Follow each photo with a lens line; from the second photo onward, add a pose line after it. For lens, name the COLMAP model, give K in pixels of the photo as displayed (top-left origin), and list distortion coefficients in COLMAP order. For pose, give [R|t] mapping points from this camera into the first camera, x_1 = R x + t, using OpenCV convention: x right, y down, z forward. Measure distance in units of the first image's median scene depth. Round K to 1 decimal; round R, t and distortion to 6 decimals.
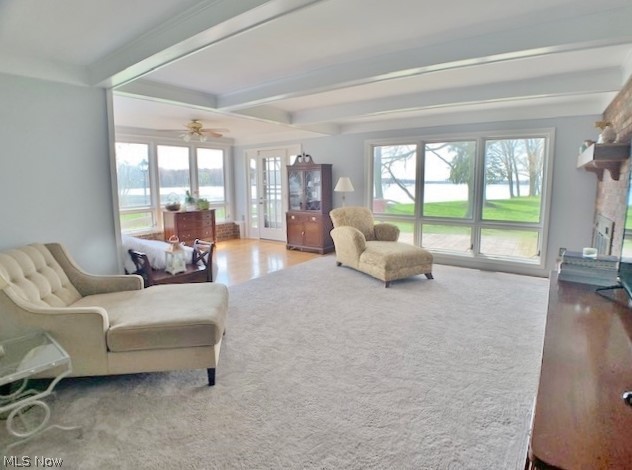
lens RADIAL K [[335.0, 0, 316.0], [0, 335.0, 235.0], [0, 0, 1]] dist [-0.061886, -0.000070]
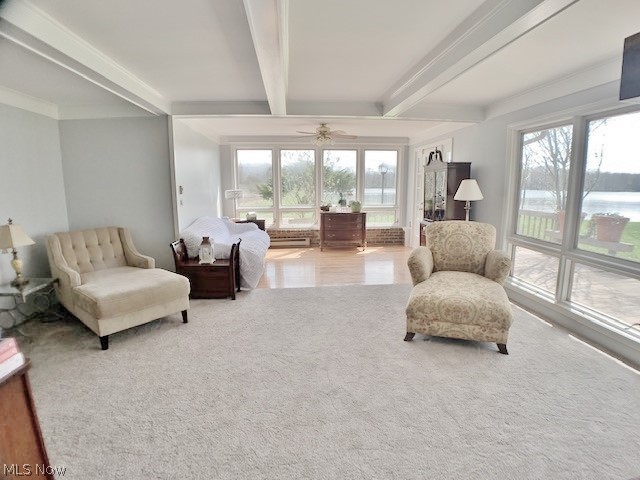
lens RADIAL K [[336.5, 0, 333.4], [0, 336.5, 247.7], [0, 0, 1]] dist [-0.066148, -0.000119]
pose [[0.681900, 0.138798, -0.718155, 0.417594], [-0.115819, 0.989933, 0.081352, -0.052117], [0.722217, 0.027702, 0.691111, 0.295869]]
